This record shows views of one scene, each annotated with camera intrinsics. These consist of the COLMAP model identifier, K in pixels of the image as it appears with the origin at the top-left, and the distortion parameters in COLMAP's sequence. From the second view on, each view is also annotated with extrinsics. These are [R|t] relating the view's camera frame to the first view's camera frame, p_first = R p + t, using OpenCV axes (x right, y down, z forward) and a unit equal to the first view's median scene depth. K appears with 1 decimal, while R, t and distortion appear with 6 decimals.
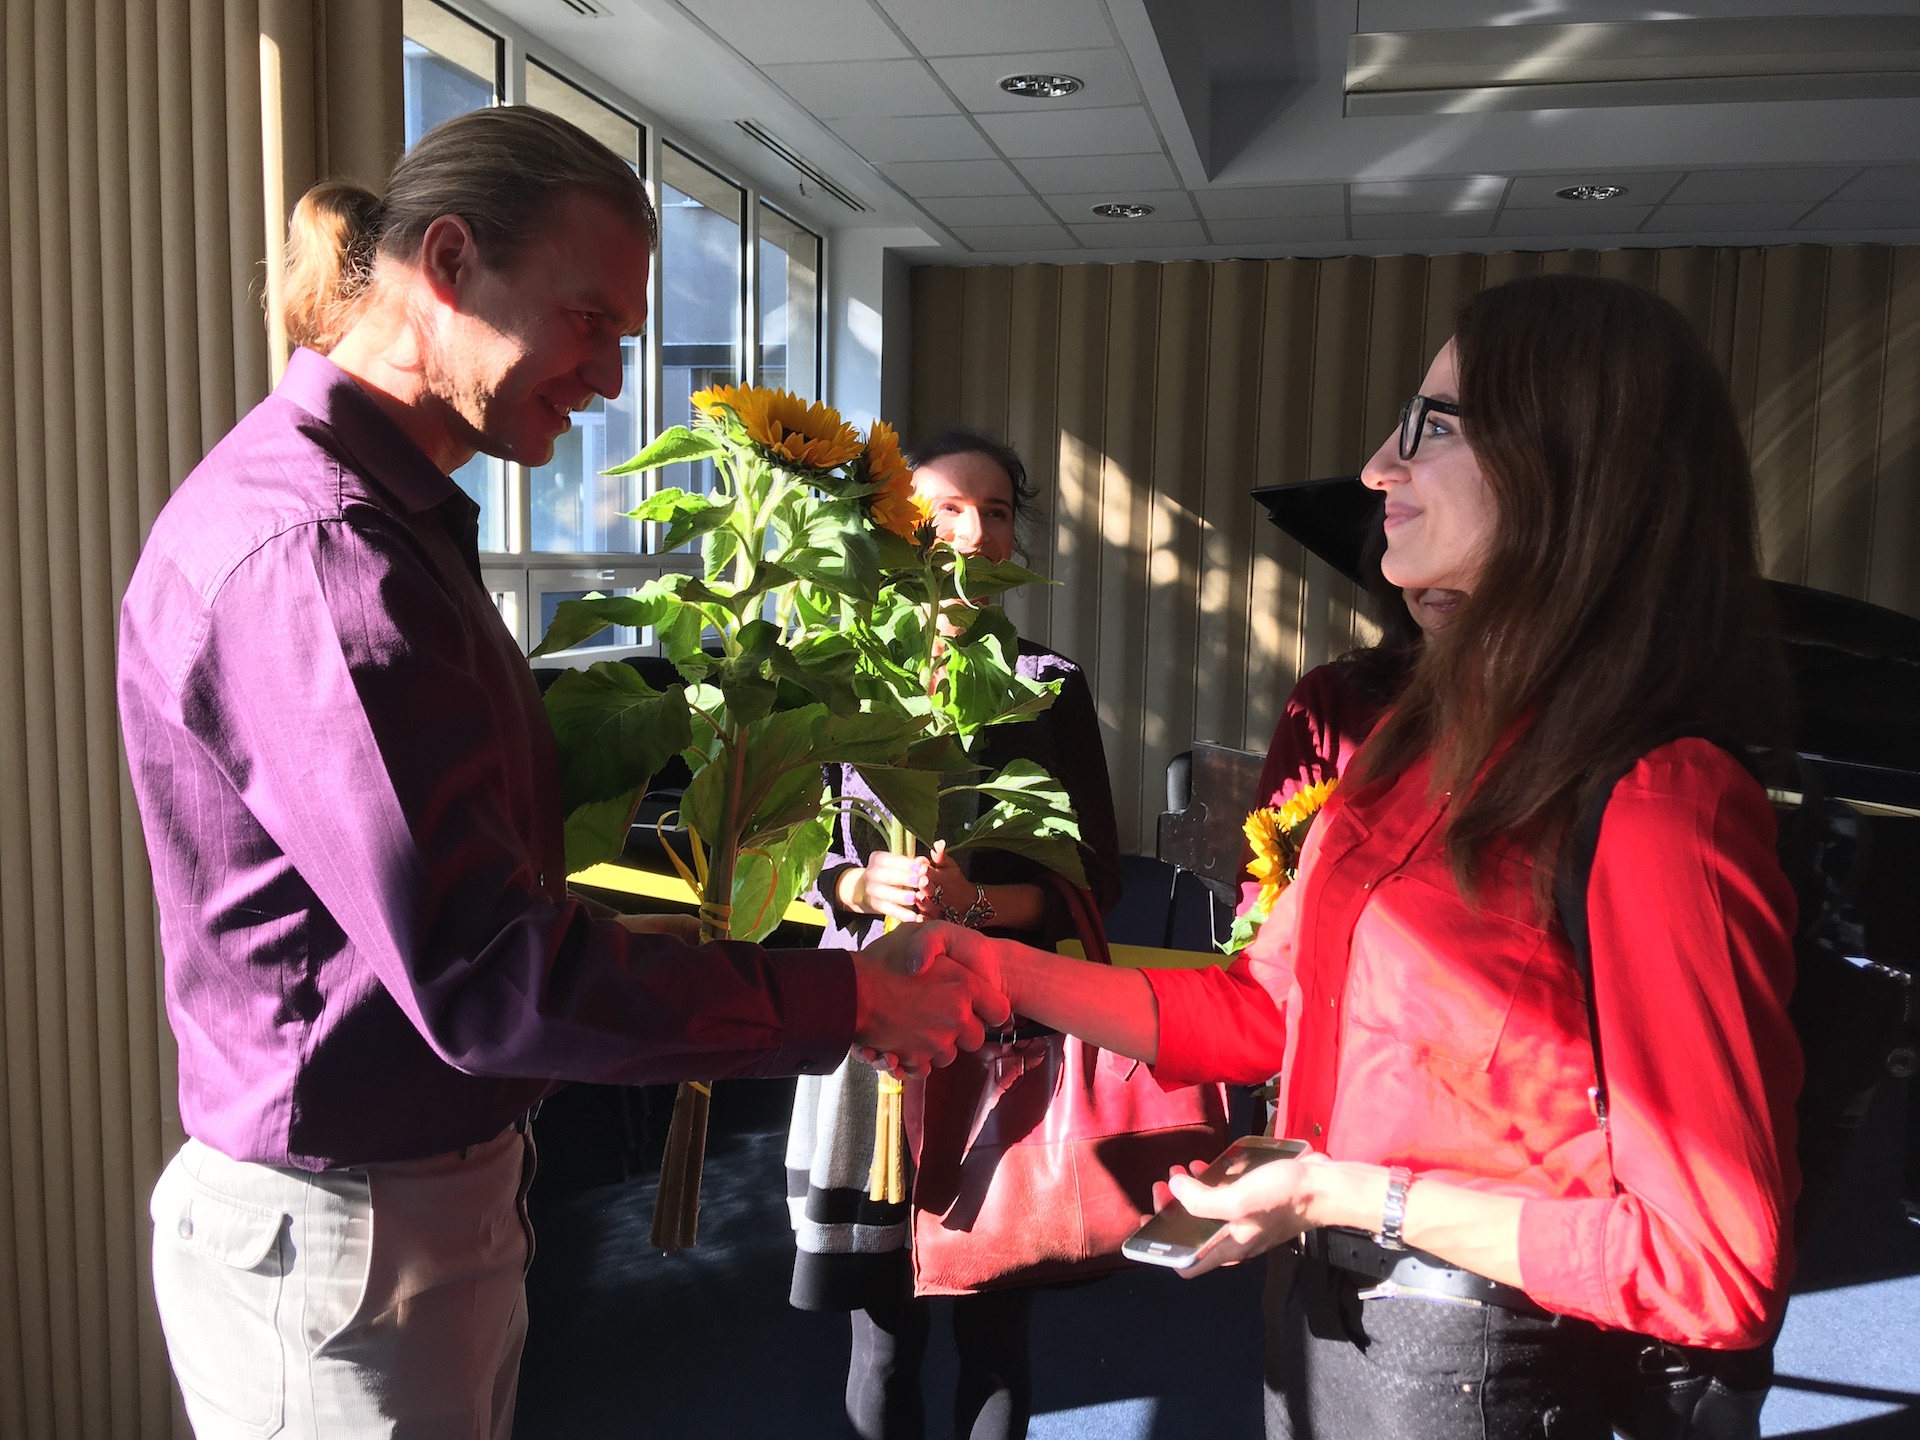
lens RADIAL K [[1622.6, 0, 959.3], [0, 1622.6, 714.5], [0, 0, 1]] dist [0.113153, -0.165892]
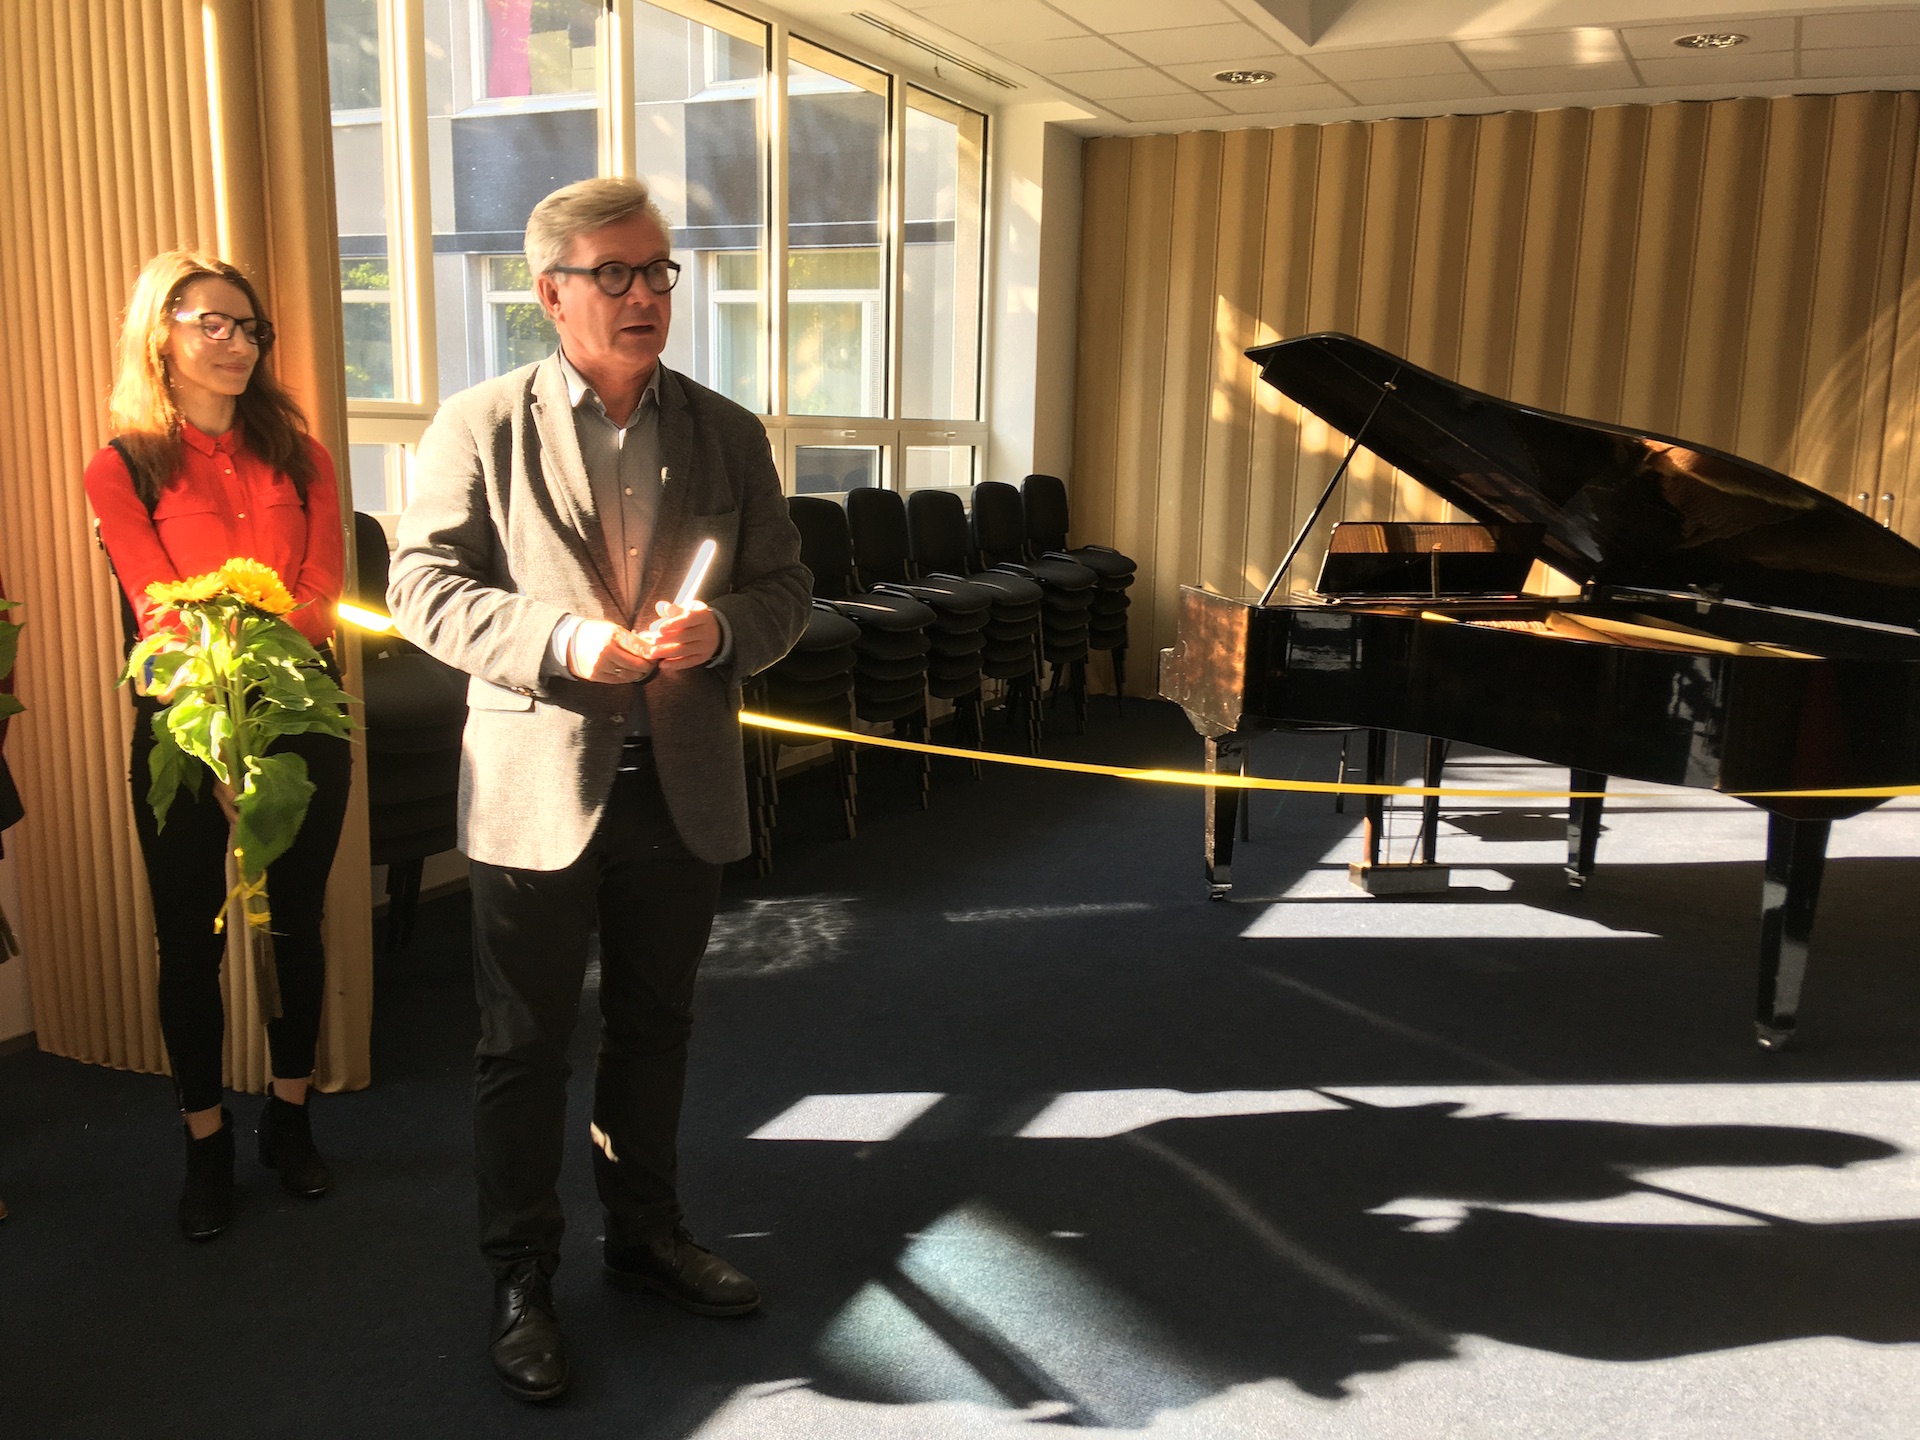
lens RADIAL K [[1622.6, 0, 959.3], [0, 1622.6, 714.5], [0, 0, 1]] dist [0.113153, -0.165892]
pose [[0.974719, 0.041795, -0.219492, 0.222121], [-0.025418, 0.996713, 0.076917, 0.021378], [0.221985, -0.069394, 0.972578, -0.095768]]
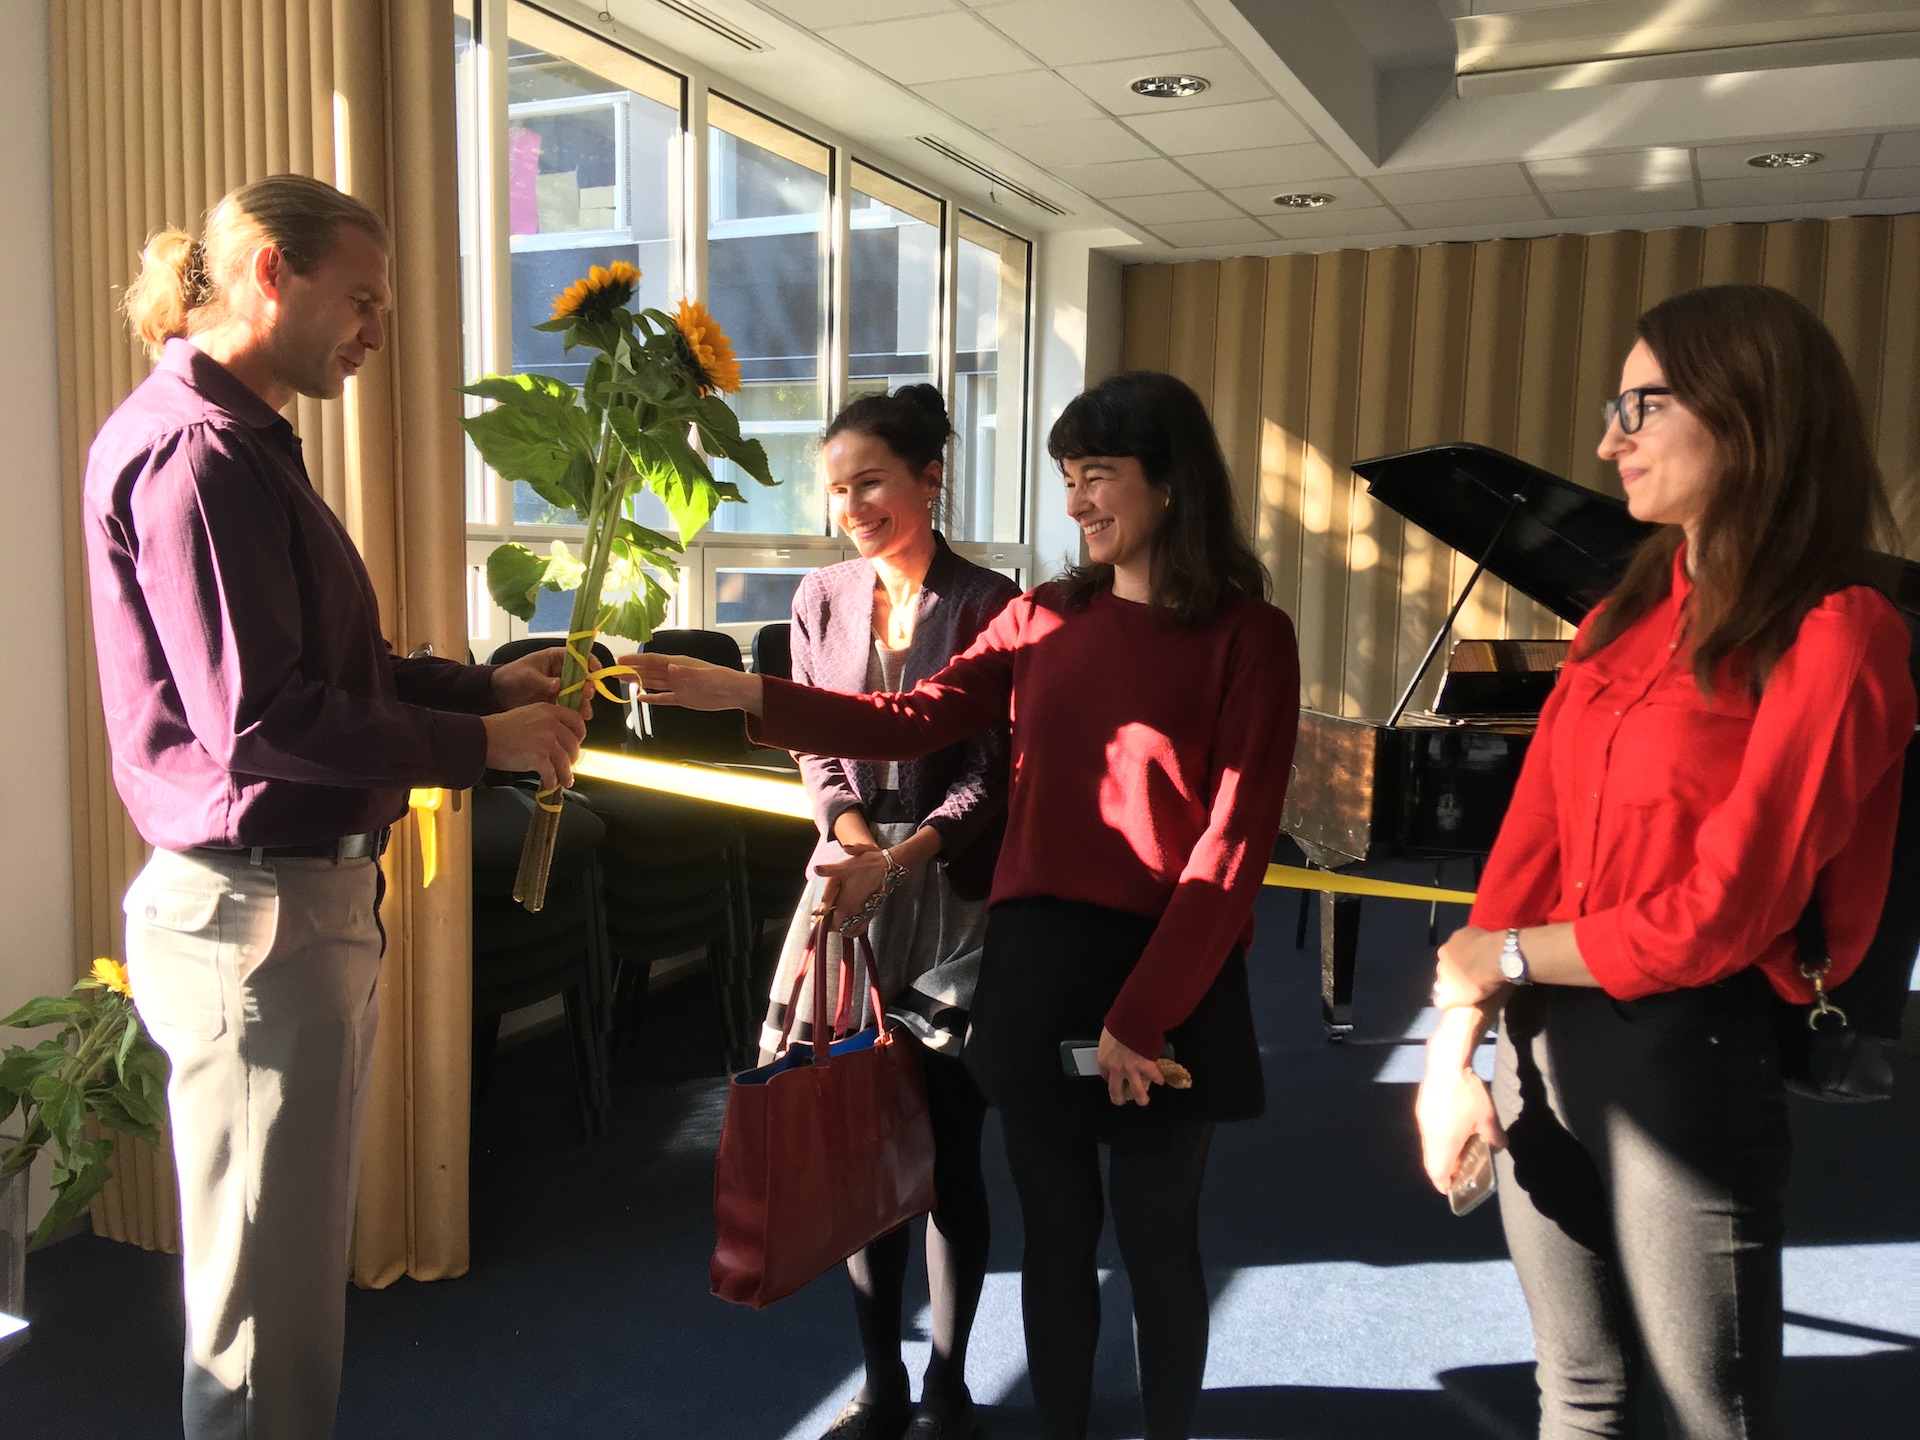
lens RADIAL K [[1612.5, 0, 959.4], [0, 1612.5, 713.4], [0, 0, 1]] dist [0.152003, -0.228651]
pose [[0.978709, 0.017451, -0.204510, 0.137635], [-0.018189, 0.999833, -0.001733, 0.024624], [0.204446, 0.005416, 0.978863, -0.059781]]
